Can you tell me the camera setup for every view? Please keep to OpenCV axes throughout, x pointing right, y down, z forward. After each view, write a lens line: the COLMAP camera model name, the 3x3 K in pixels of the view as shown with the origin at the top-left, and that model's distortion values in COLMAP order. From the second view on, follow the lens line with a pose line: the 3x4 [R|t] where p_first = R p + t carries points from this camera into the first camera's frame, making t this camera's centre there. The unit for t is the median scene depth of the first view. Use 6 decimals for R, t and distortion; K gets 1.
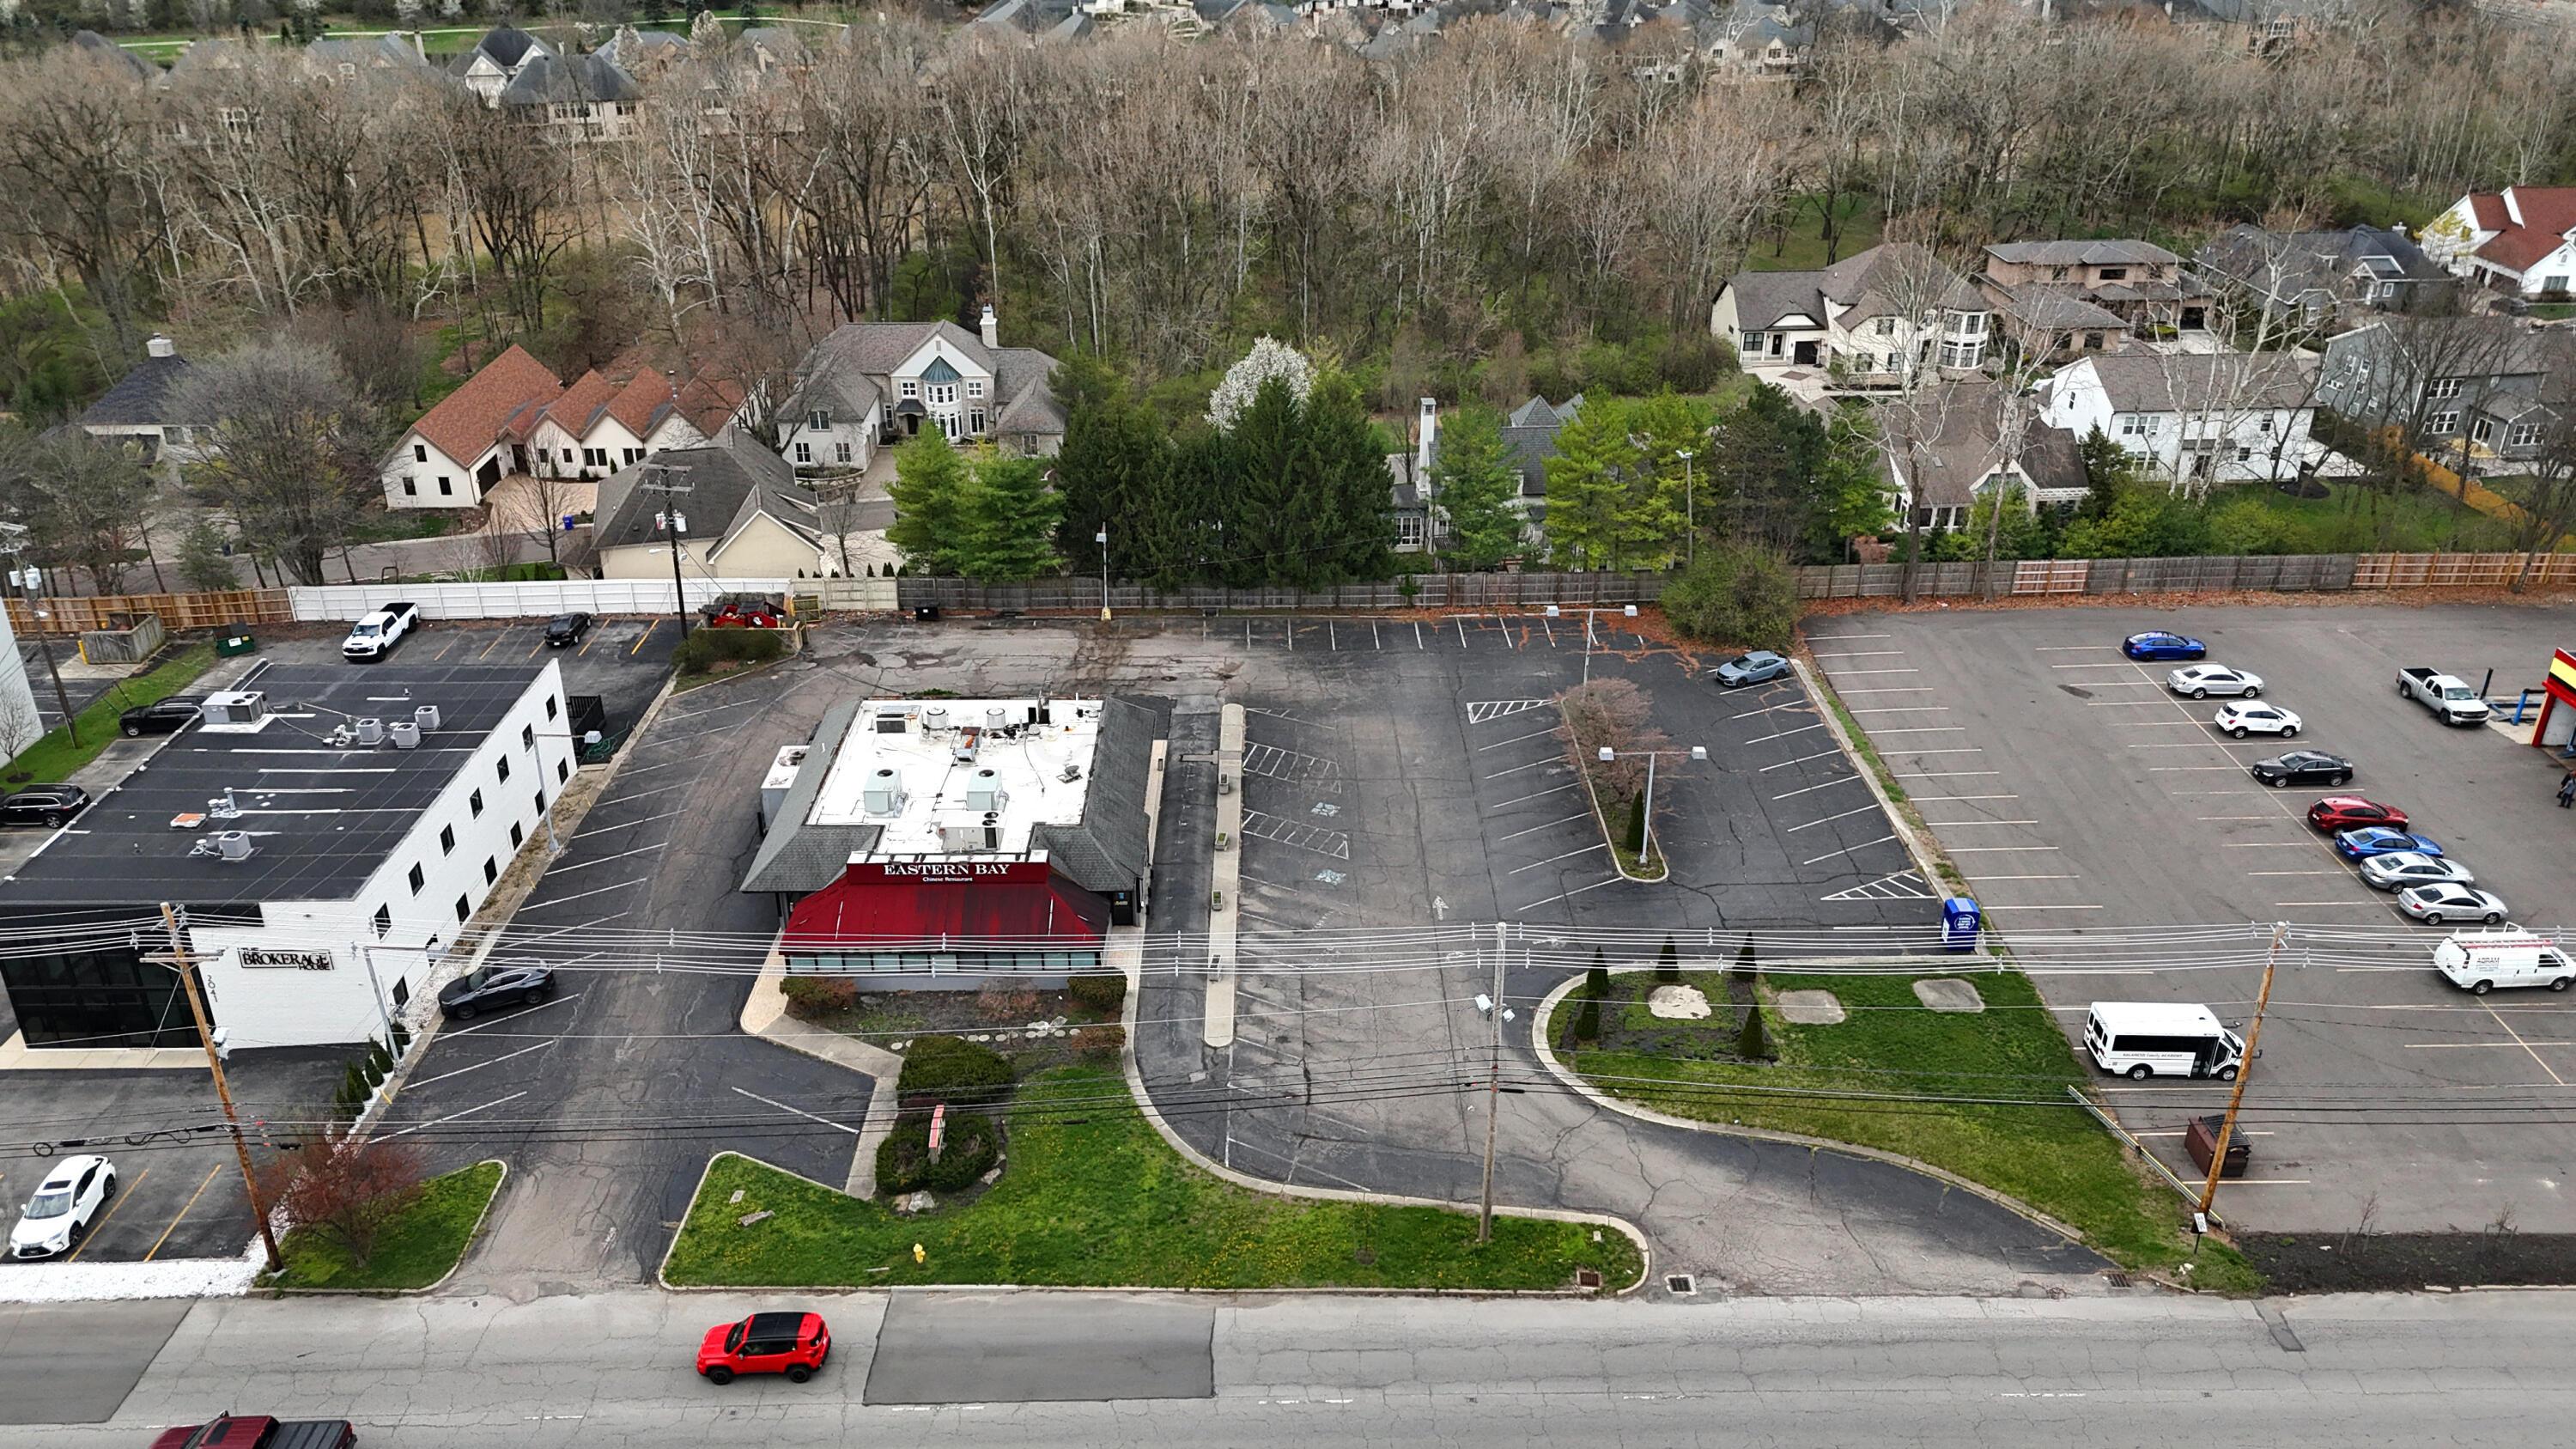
lens RADIAL K [[1898.0, 0, 1286.9], [0, 1898.0, 718.9], [0, 0, 1]] dist [0.082950, -0.081976]
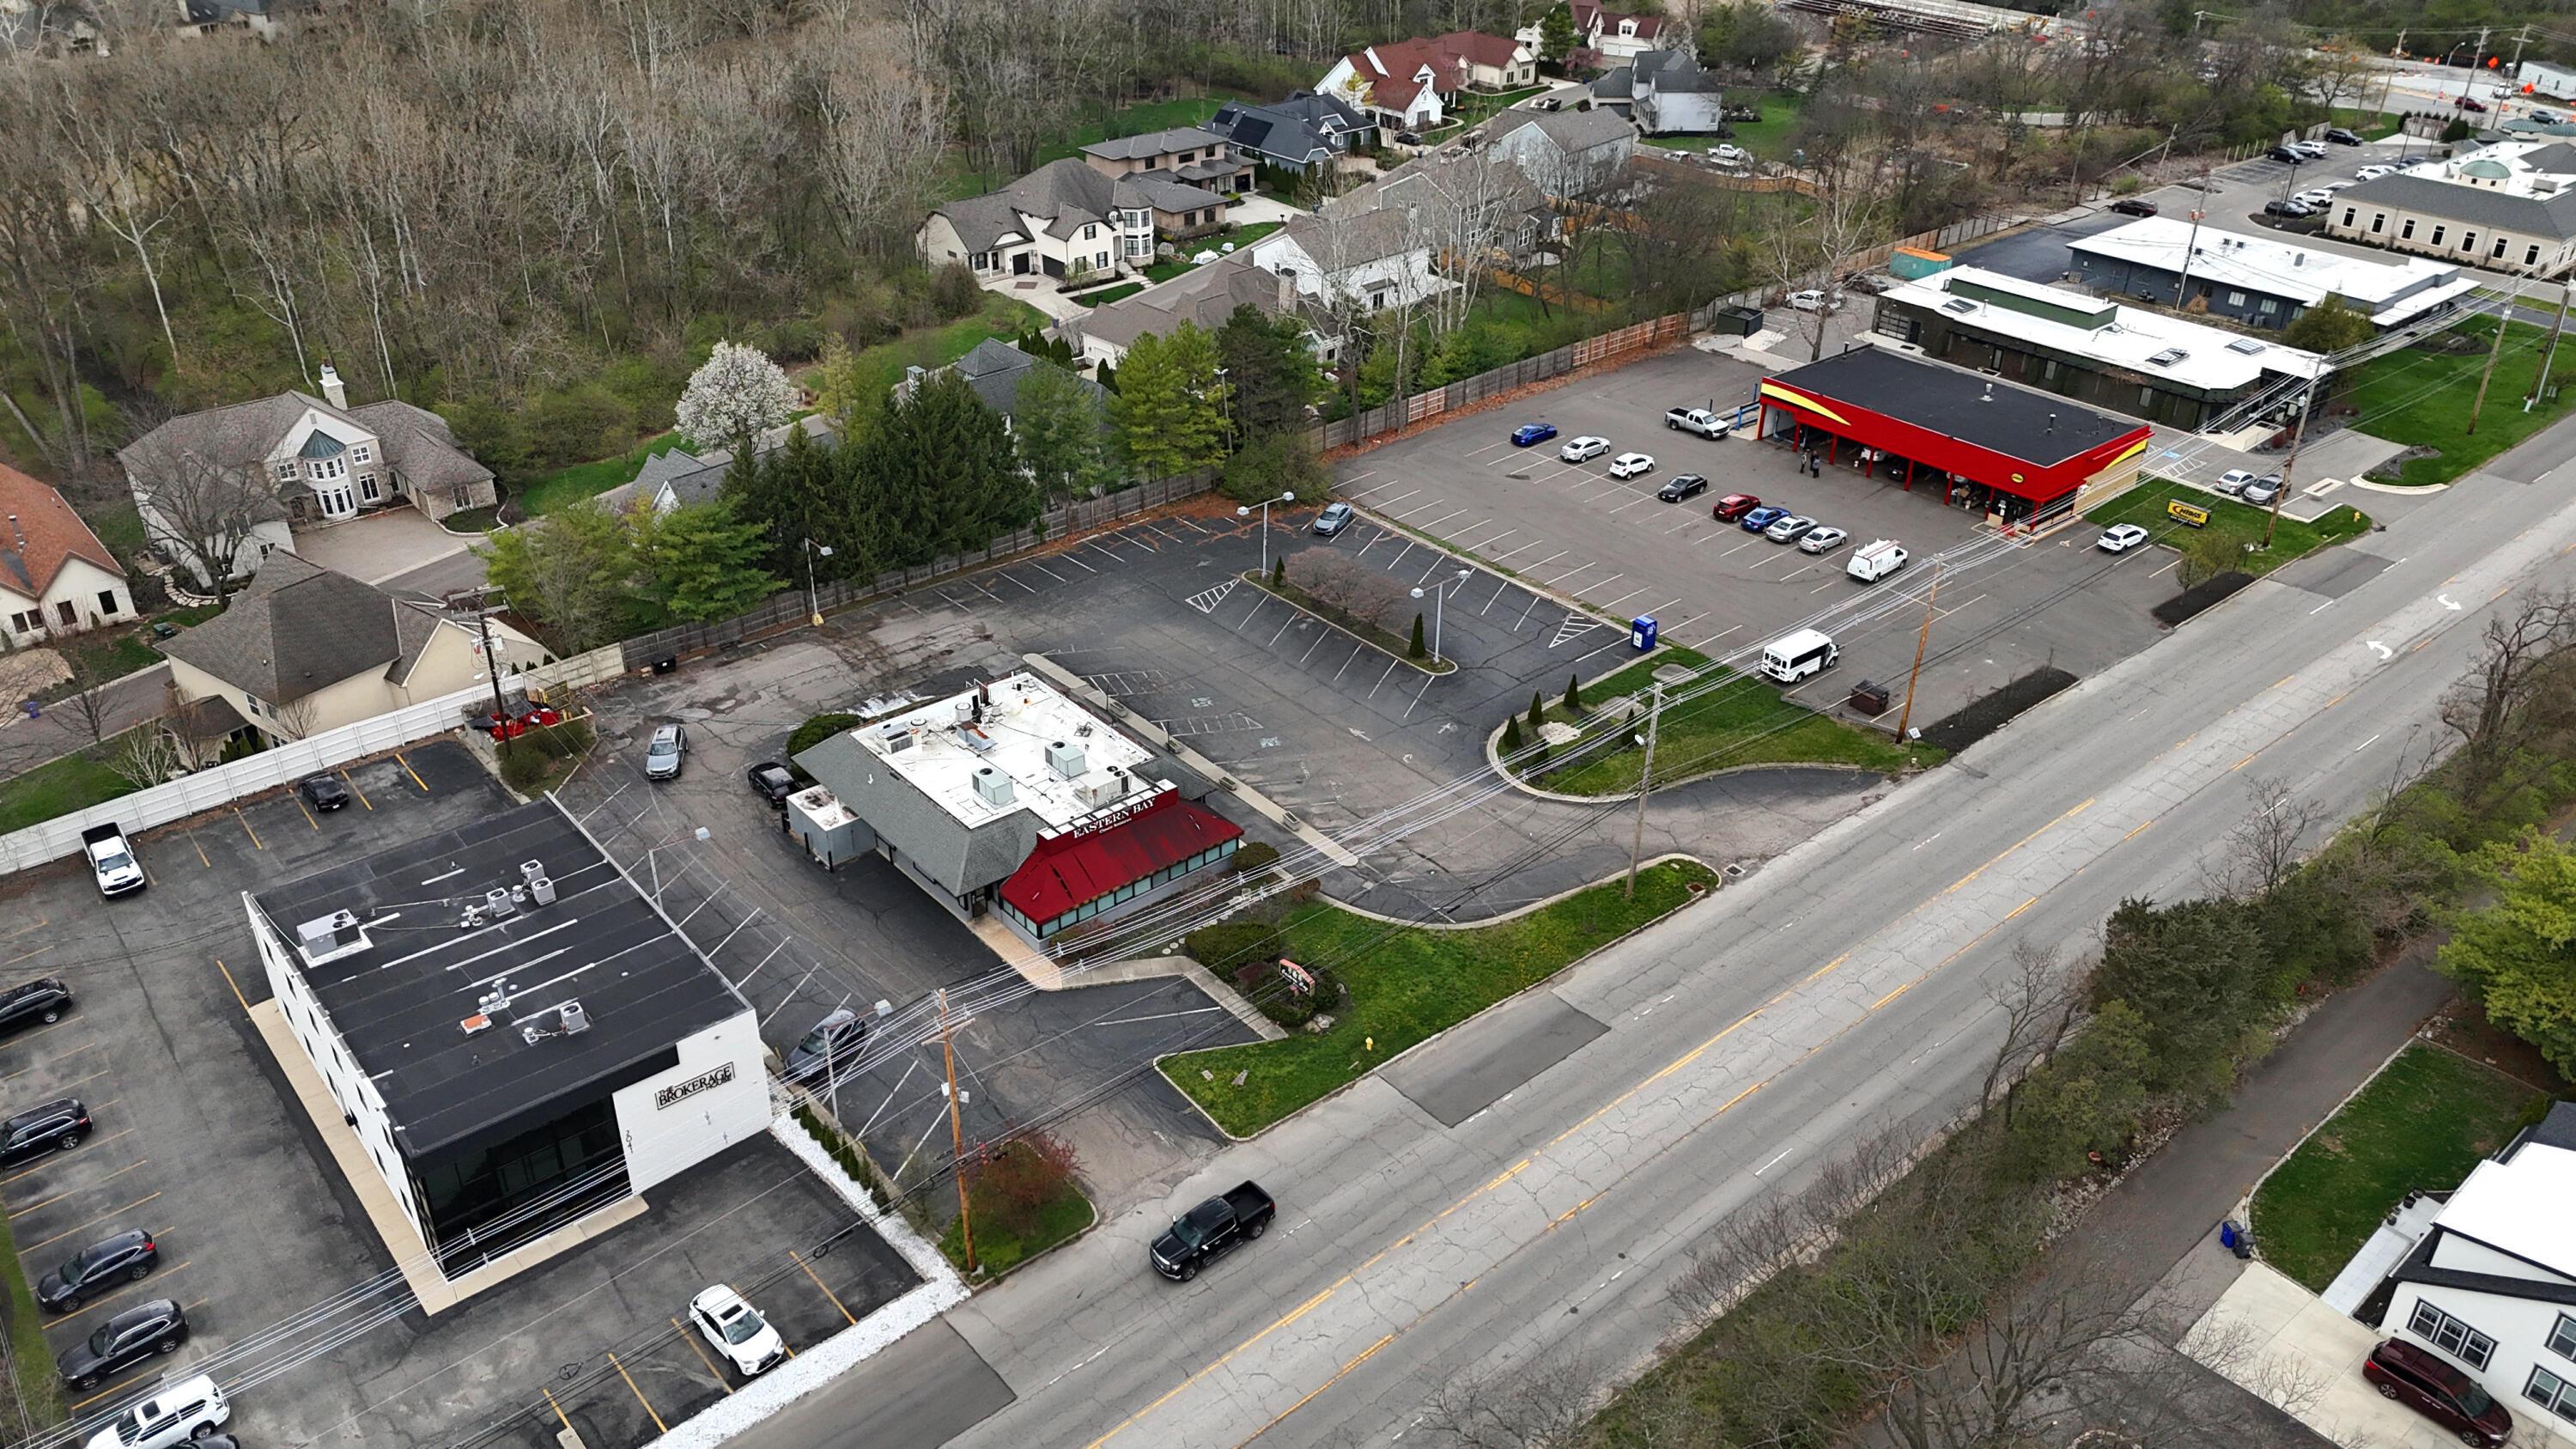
lens RADIAL K [[1900.7, 0, 1288.0], [0, 1900.7, 724.5], [0, 0, 1]] dist [0.093851, -0.094291]
pose [[0.772440, -0.311054, 0.553698, -0.766122], [0.269875, 0.949979, 0.157185, -0.145598], [-0.574894, 0.028013, 0.817748, -0.090886]]
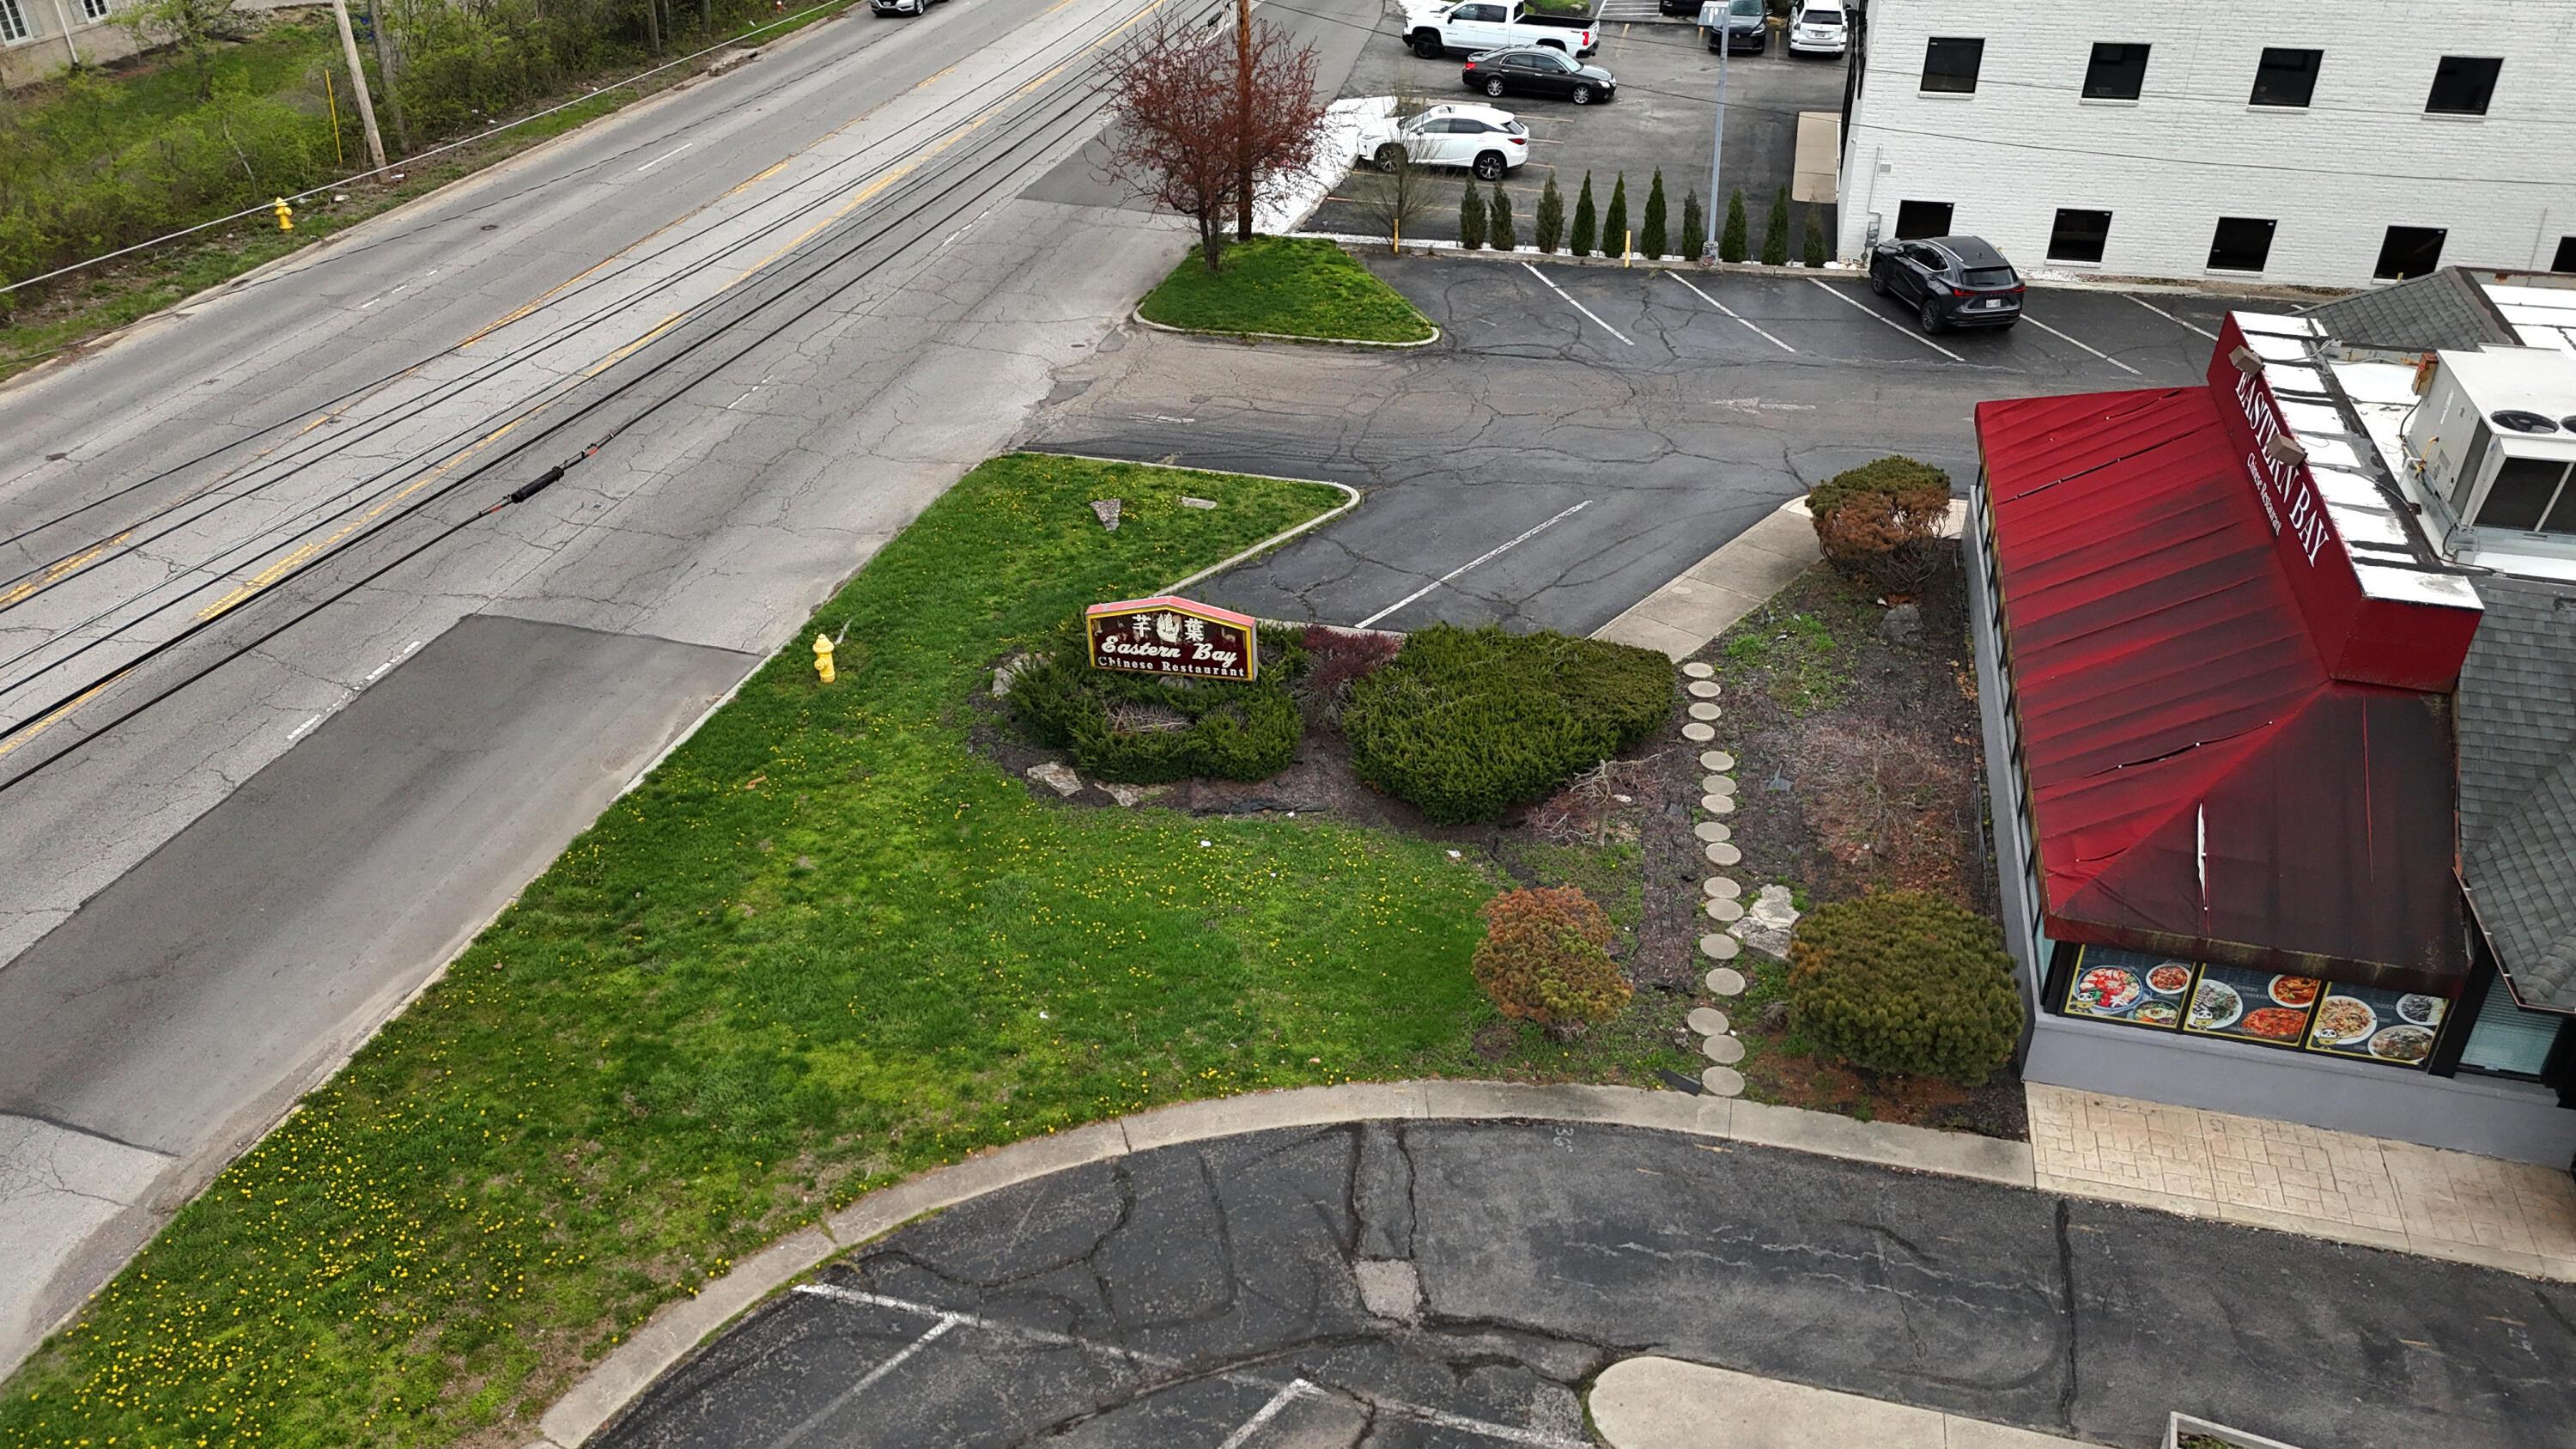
lens RADIAL K [[1884.0, 0, 1302.1], [0, 1884.0, 722.5], [0, 0, 1]] dist [0.104127, -0.112331]
pose [[-0.247800, 0.511933, -0.822508, 0.108155], [-0.418339, 0.709217, 0.567454, 0.006655], [0.873835, 0.484702, 0.038418, 0.885547]]
